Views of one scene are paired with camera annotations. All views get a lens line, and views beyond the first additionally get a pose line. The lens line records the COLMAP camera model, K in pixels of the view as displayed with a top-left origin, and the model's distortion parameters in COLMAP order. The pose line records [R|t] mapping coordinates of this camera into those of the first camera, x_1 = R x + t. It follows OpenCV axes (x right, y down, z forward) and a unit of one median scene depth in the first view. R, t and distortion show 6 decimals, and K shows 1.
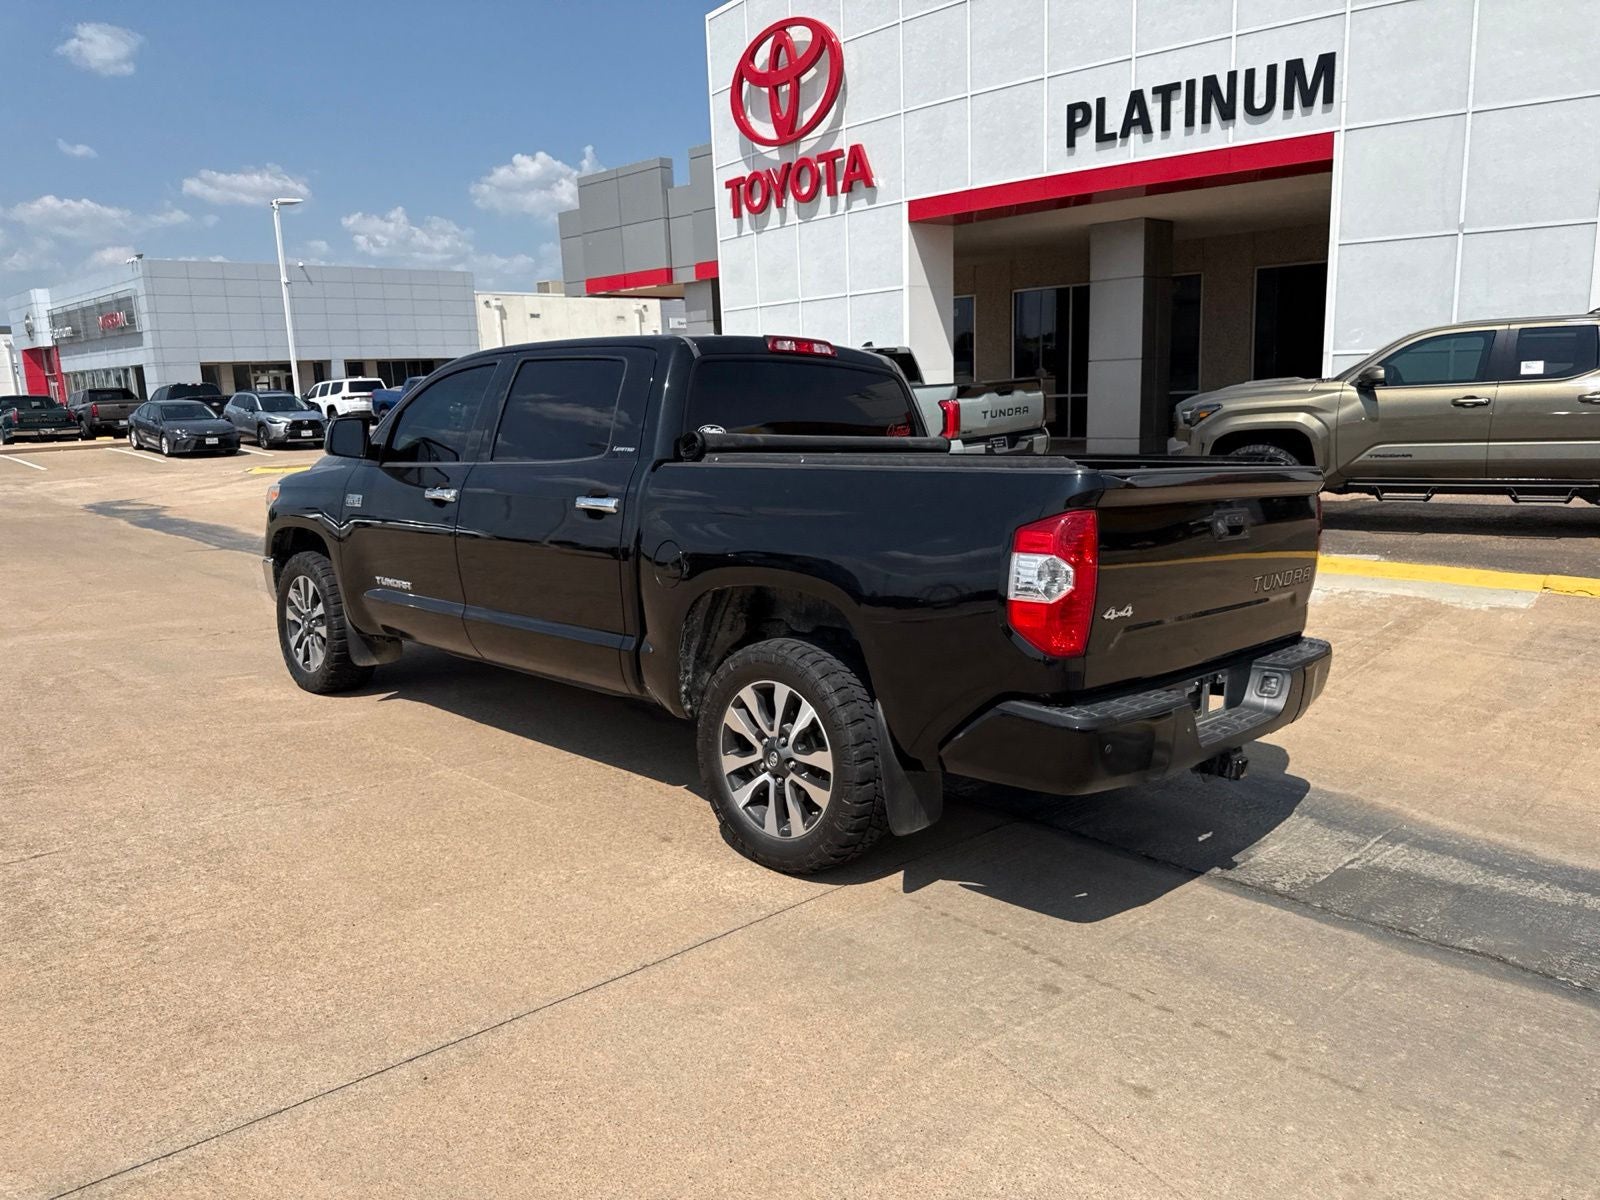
lens RADIAL K [[1136.0, 0, 796.8], [0, 1136.0, 573.5], [0, 0, 1]] dist [0.032894, -0.043399]
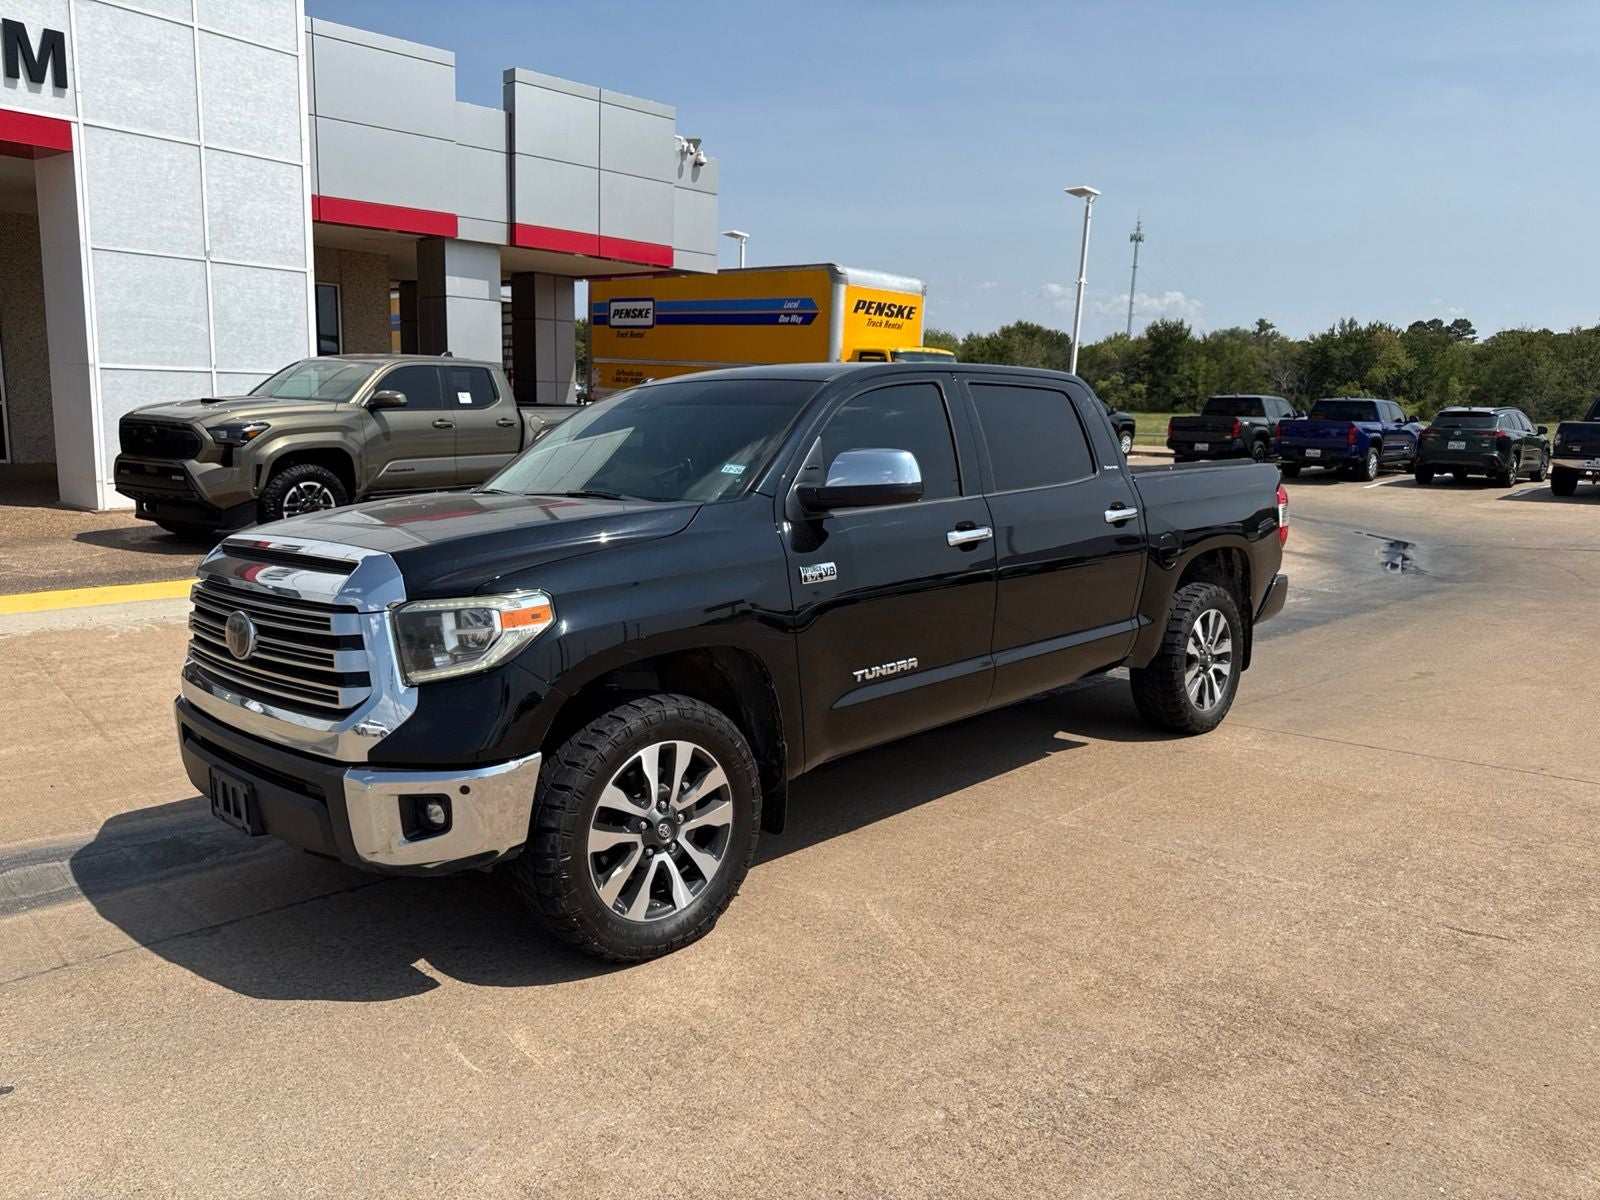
lens RADIAL K [[1140.6, 0, 793.7], [0, 1140.6, 574.7], [0, 0, 1]] dist [0.024606, -0.029517]
pose [[0.010813, -0.124127, 0.992207, -0.527025], [0.133648, 0.983542, 0.121587, -0.073492], [-0.990970, 0.131292, 0.027225, 0.504357]]
